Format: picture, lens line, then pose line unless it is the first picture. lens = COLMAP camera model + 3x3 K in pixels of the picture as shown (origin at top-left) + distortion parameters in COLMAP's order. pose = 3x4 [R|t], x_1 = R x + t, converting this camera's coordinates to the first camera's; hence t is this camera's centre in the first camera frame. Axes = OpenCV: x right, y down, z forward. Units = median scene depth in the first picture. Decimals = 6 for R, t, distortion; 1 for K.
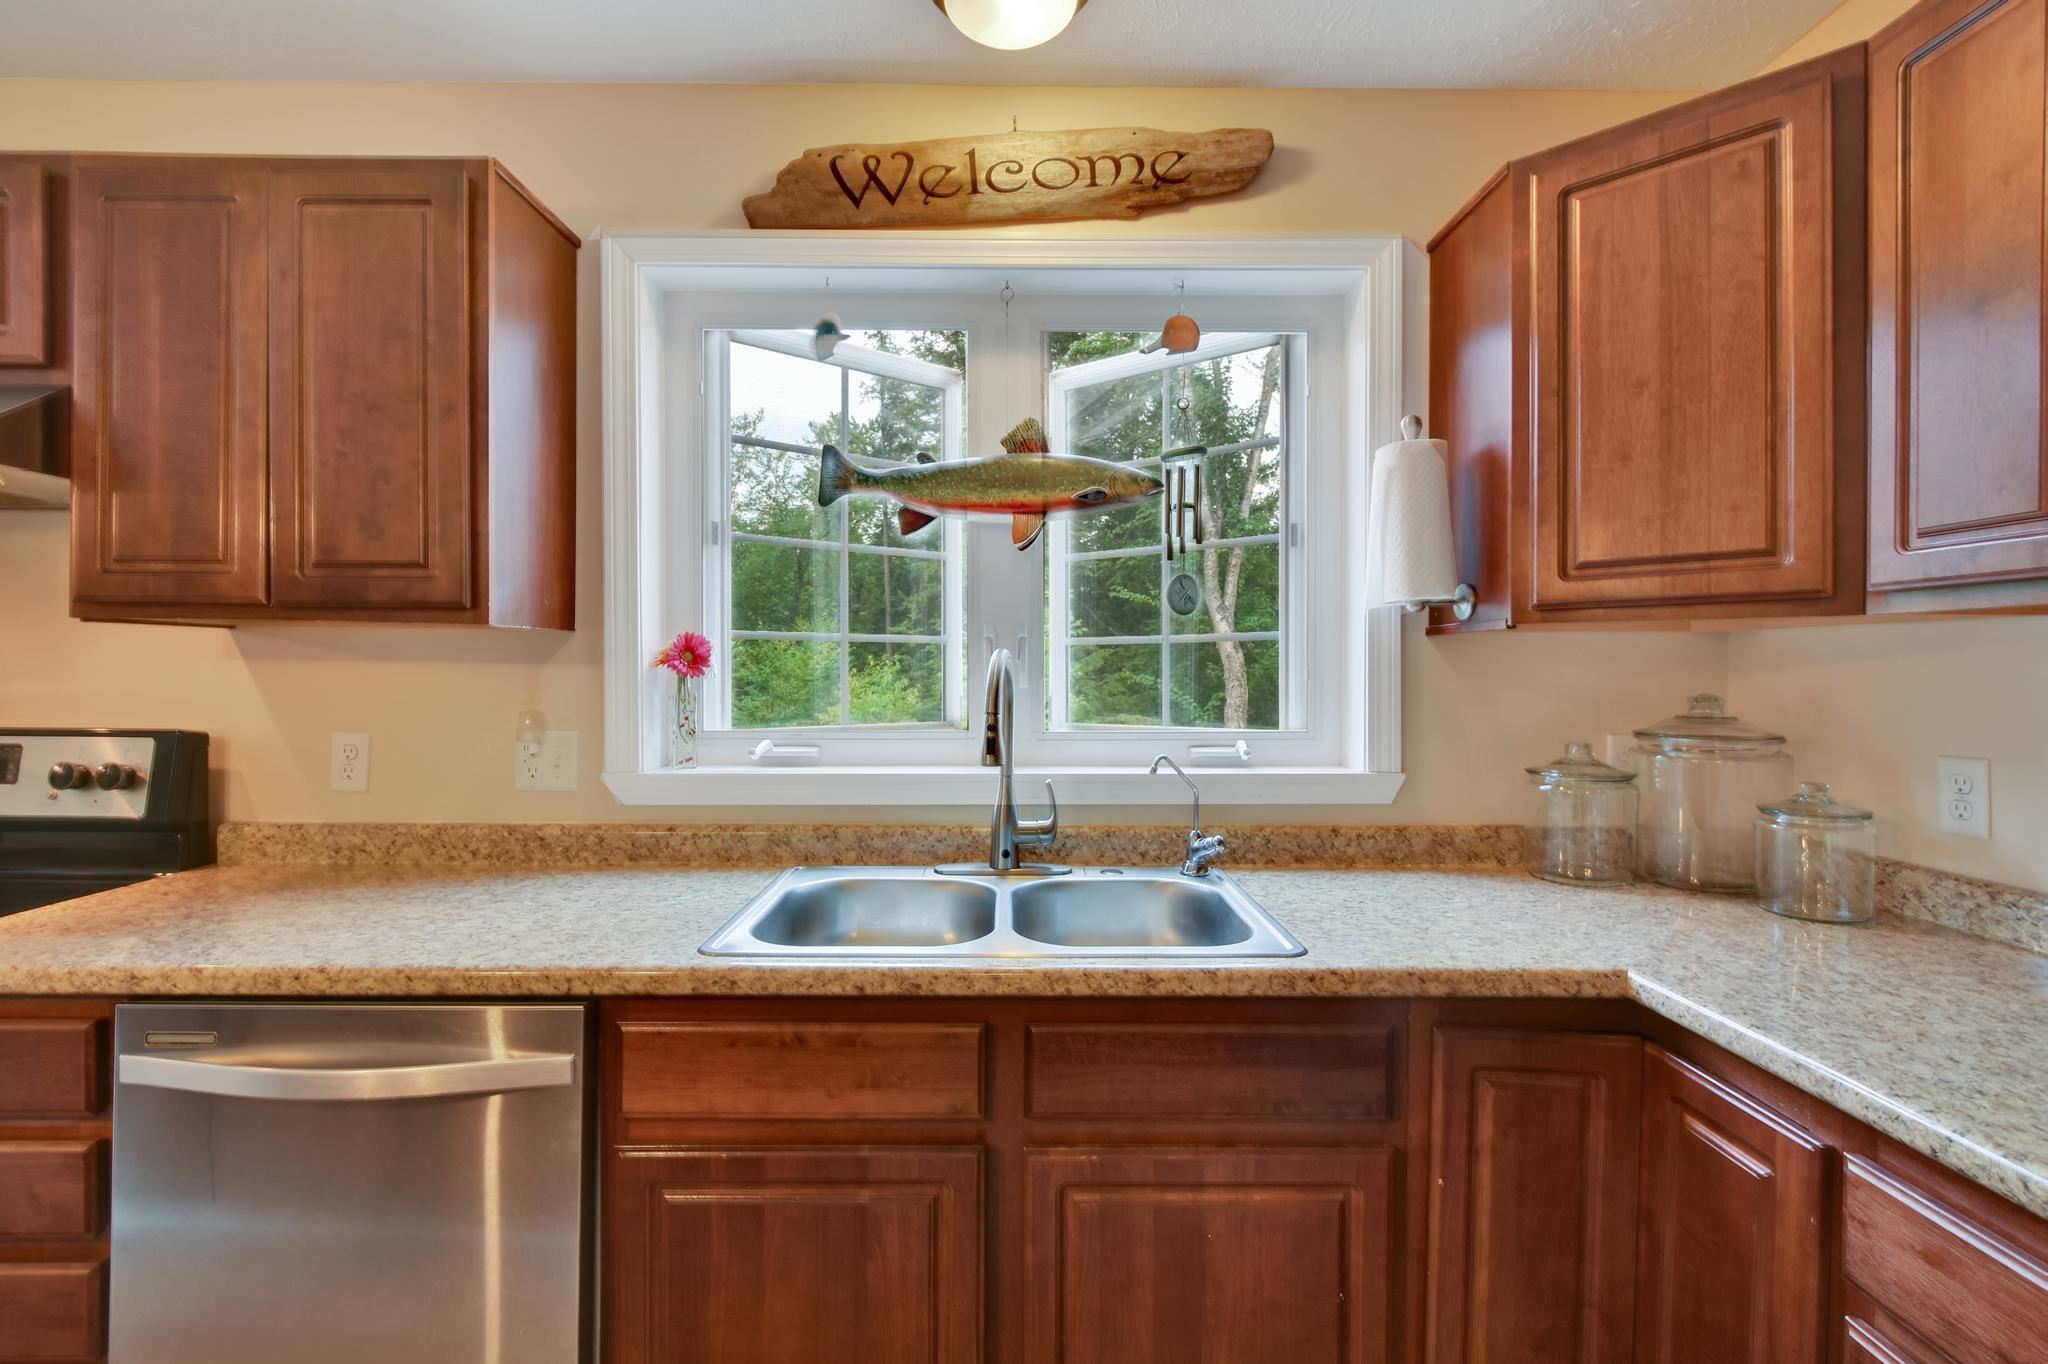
lens RADIAL K [[928.9, 0, 1026.5], [0, 928.9, 680.9], [0, 0, 1]] dist [0.006001, -0.002526]
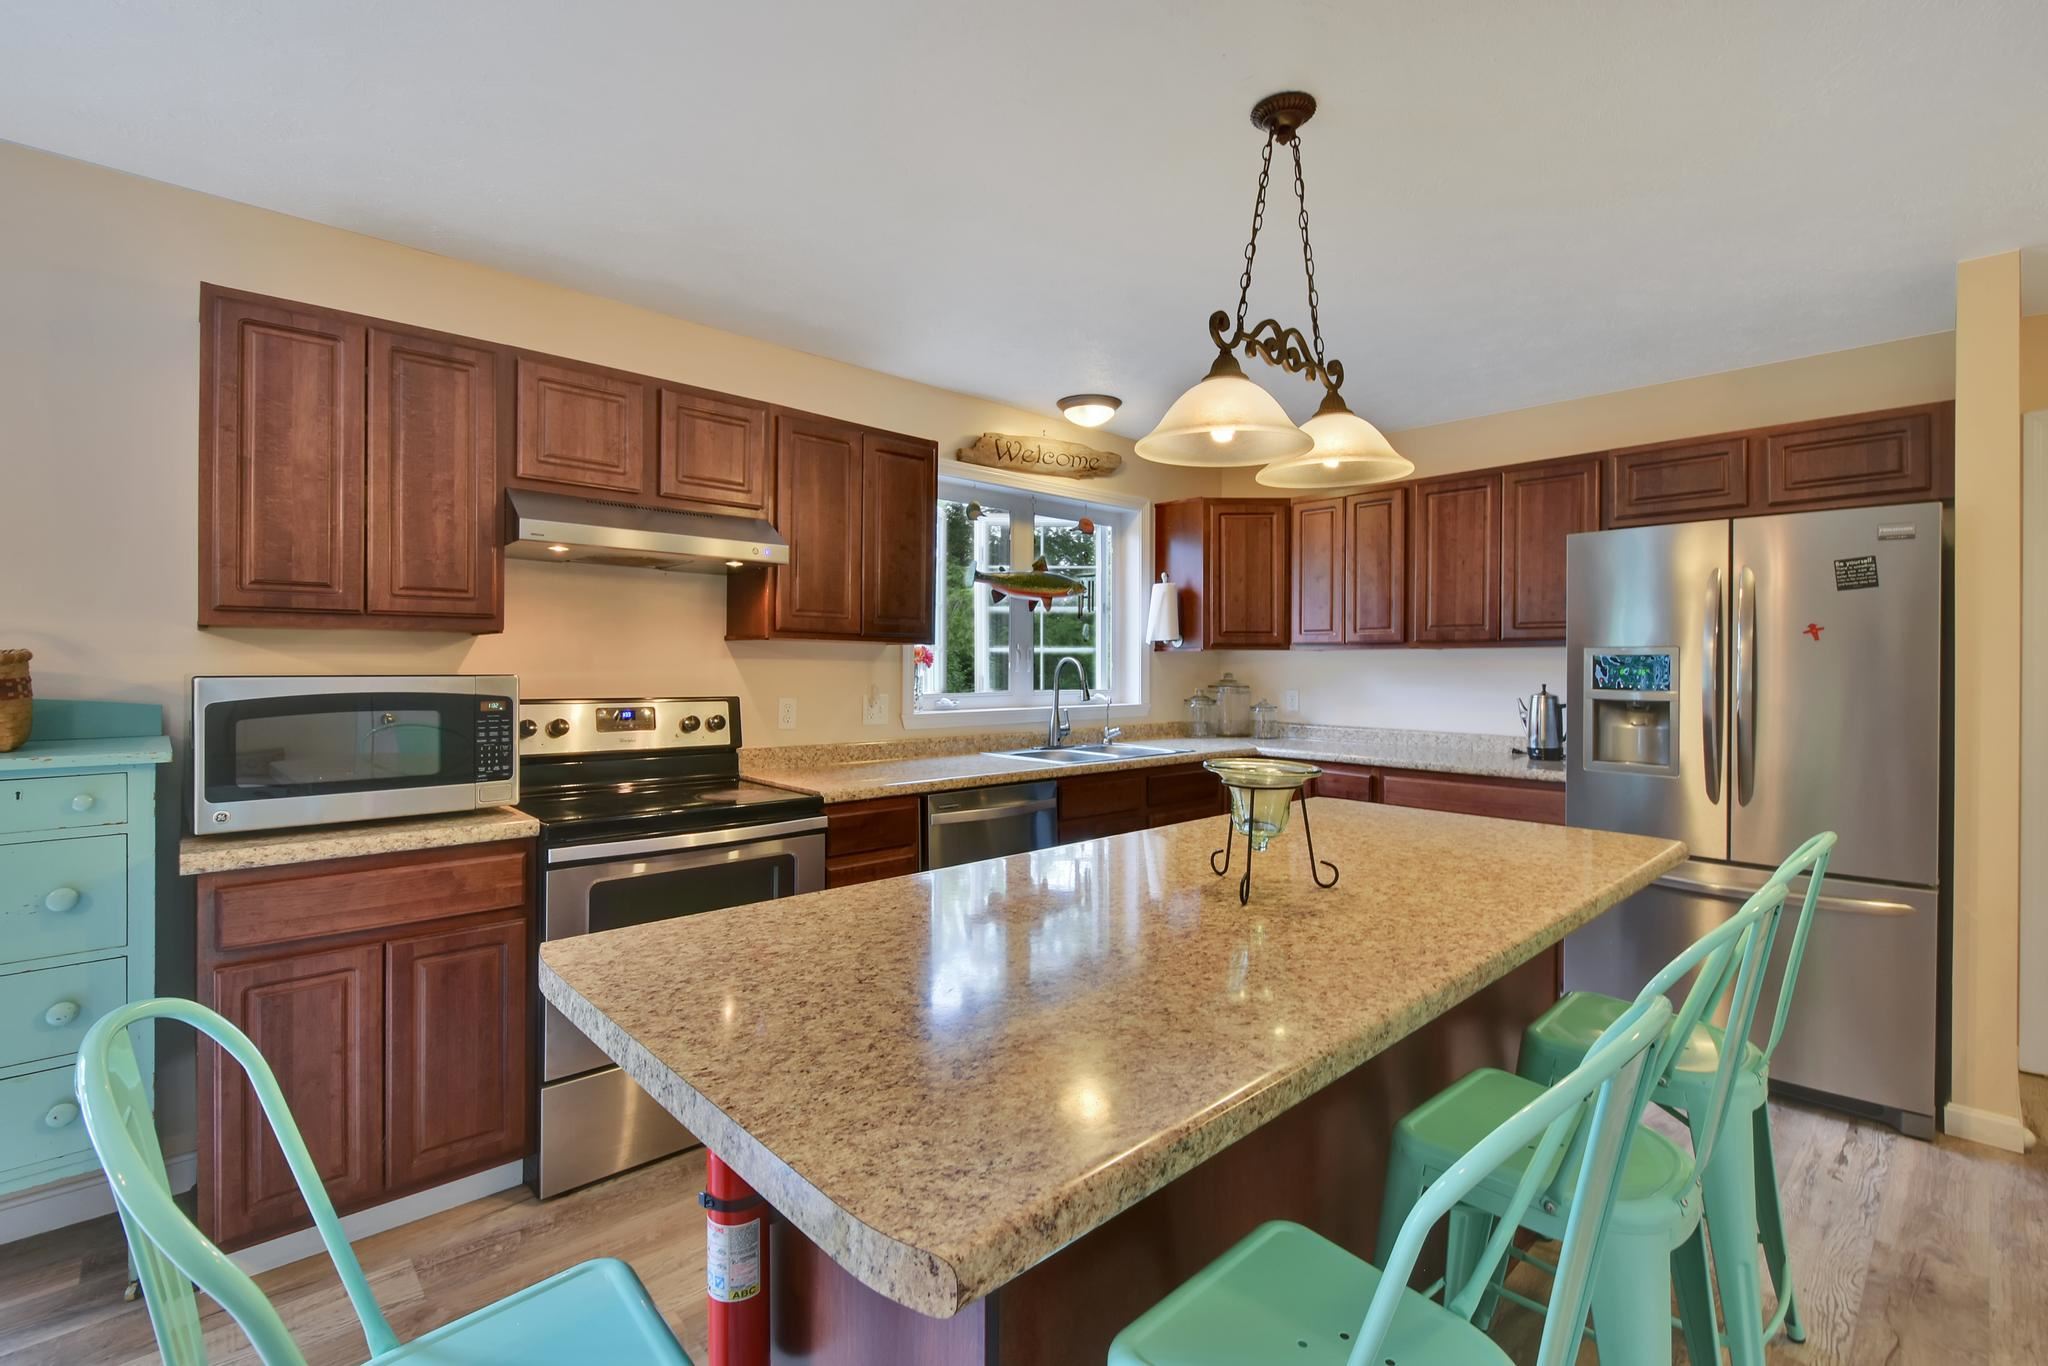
lens RADIAL K [[928.9, 0, 1033.6], [0, 928.9, 683.1], [0, 0, 1]] dist [0.006001, -0.002526]
pose [[0.725406, -0.011981, 0.688216, -1.716499], [0.010727, 0.999924, 0.006102, 0.021051], [-0.688237, 0.002956, 0.725480, -0.712016]]
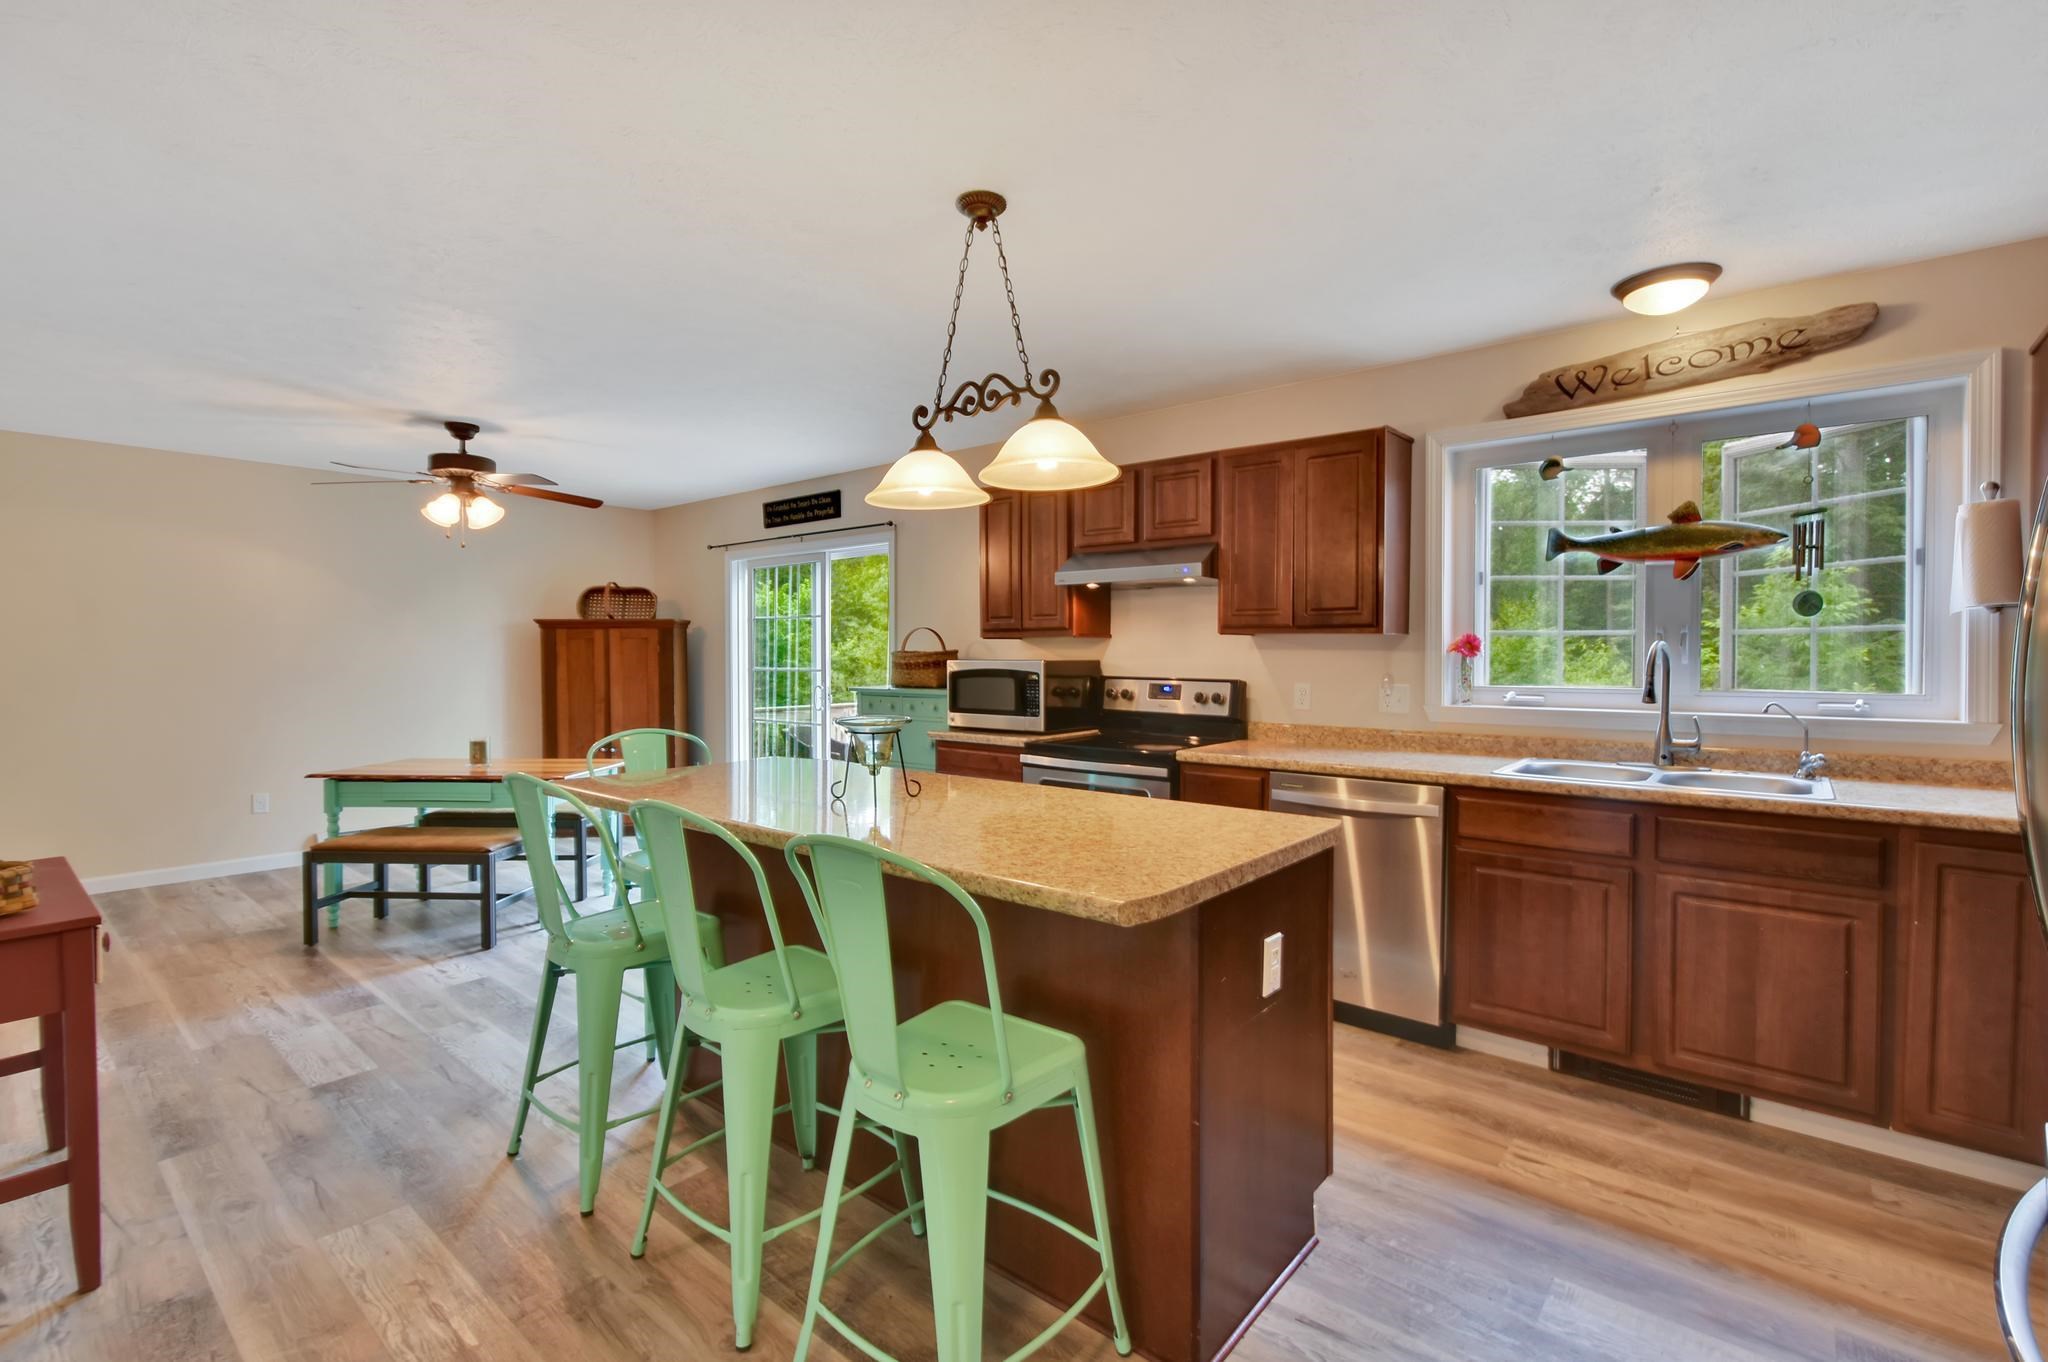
lens RADIAL K [[928.9, 0, 1042.5], [0, 928.9, 669.0], [0, 0, 1]] dist [0.006001, -0.002526]
pose [[0.767442, 0.007896, -0.641070, 0.199631], [-0.005114, 0.999968, 0.006194, 0.014122], [0.641098, -0.001475, 0.767458, -1.085562]]
